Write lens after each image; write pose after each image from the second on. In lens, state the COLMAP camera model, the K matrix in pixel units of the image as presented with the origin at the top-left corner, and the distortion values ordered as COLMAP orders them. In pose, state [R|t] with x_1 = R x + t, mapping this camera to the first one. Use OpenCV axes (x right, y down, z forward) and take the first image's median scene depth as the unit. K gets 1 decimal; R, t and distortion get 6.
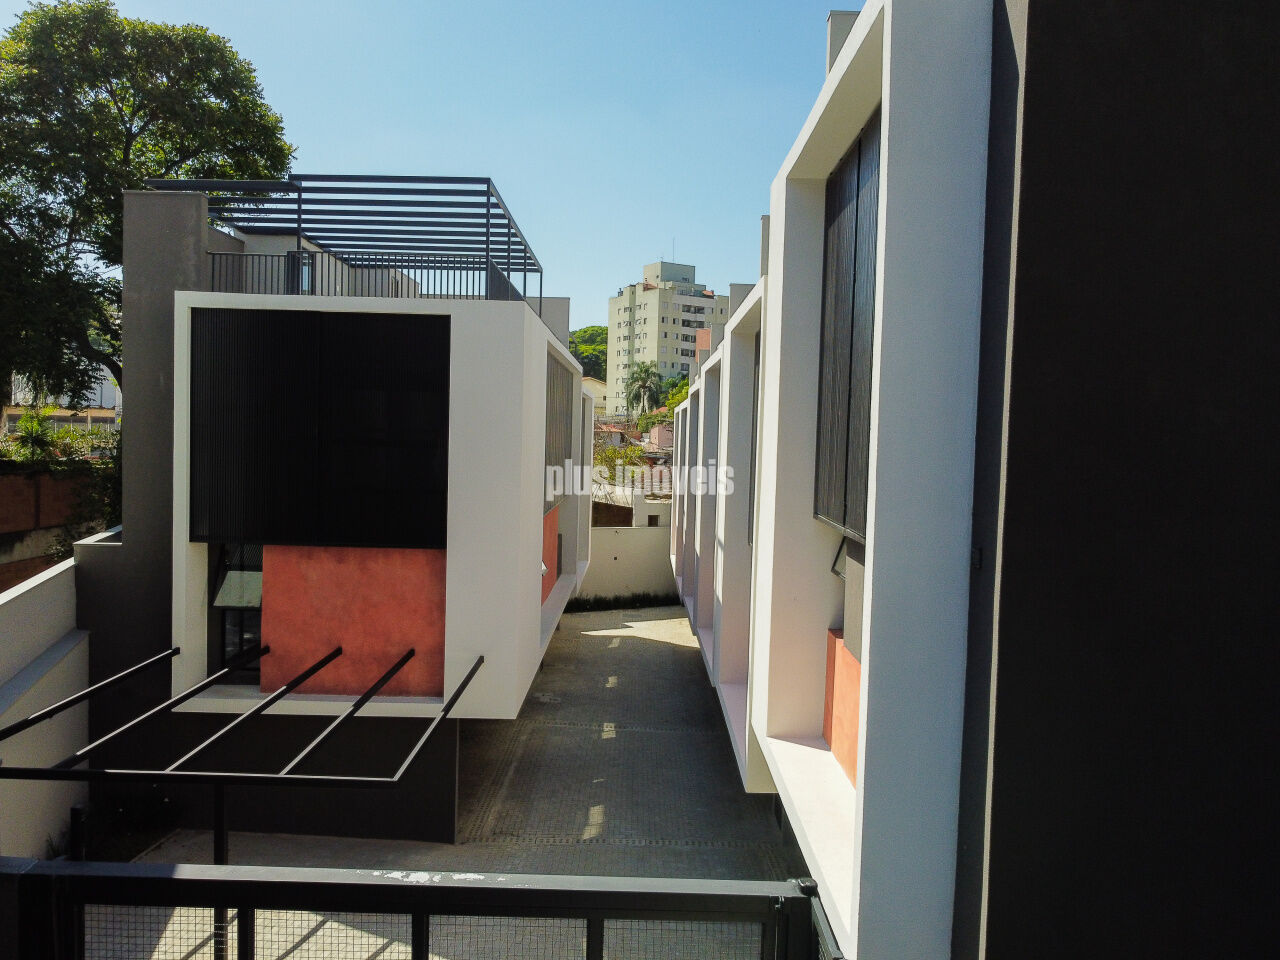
lens RADIAL K [[971.2, 0, 633.3], [0, 971.2, 479.7], [0, 0, 1]] dist [-0.005095, 0.004333]
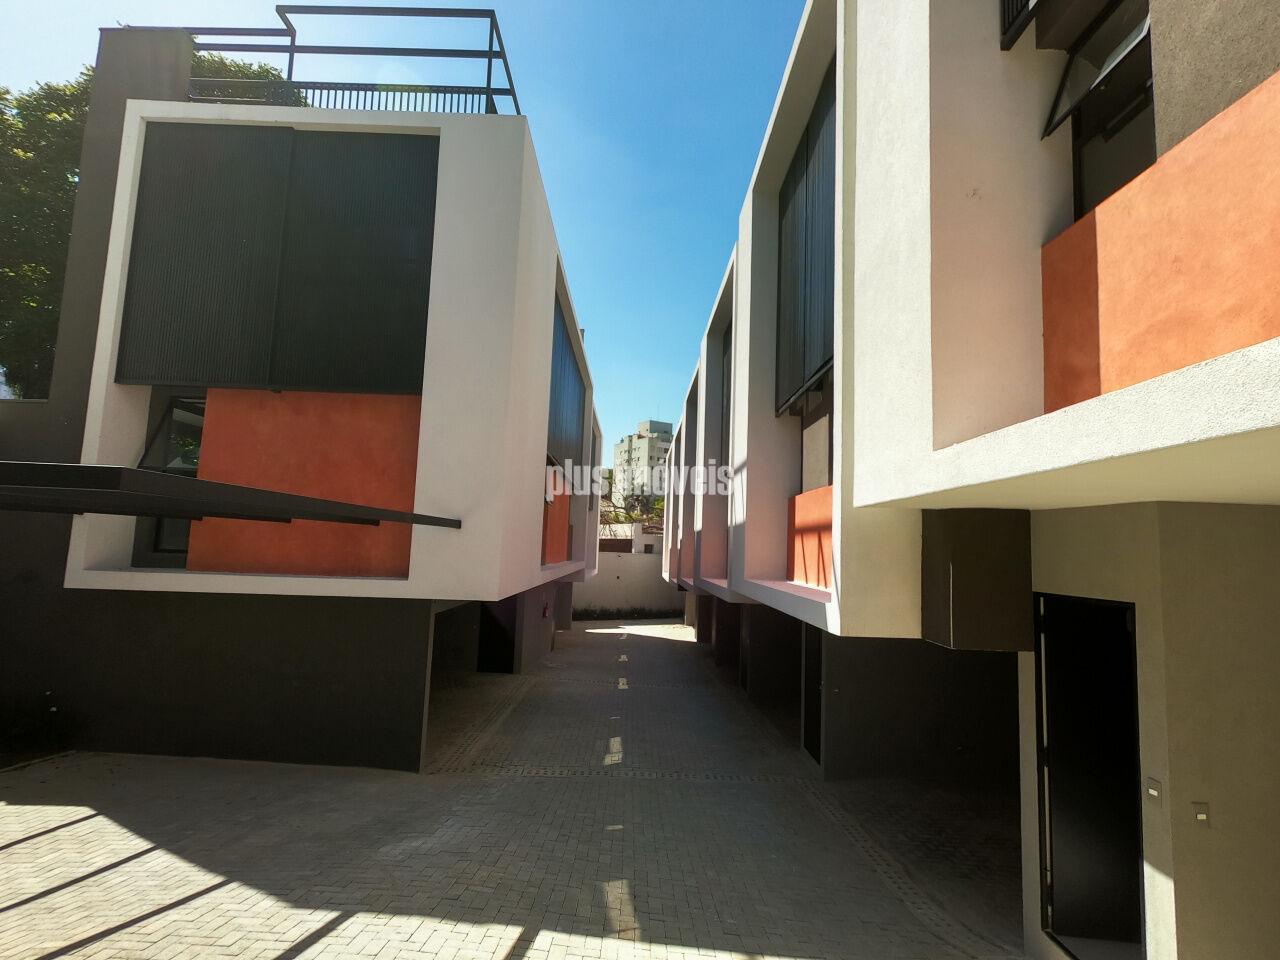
lens RADIAL K [[649.8, 0, 635.8], [0, 649.8, 484.8], [0, 0, 1]] dist [0.001825, 0.000925]
pose [[0.999879, 0.012281, 0.009572, -0.005365], [-0.010789, 0.989687, -0.142839, 0.083582], [-0.011228, 0.142719, 0.989700, 0.168196]]
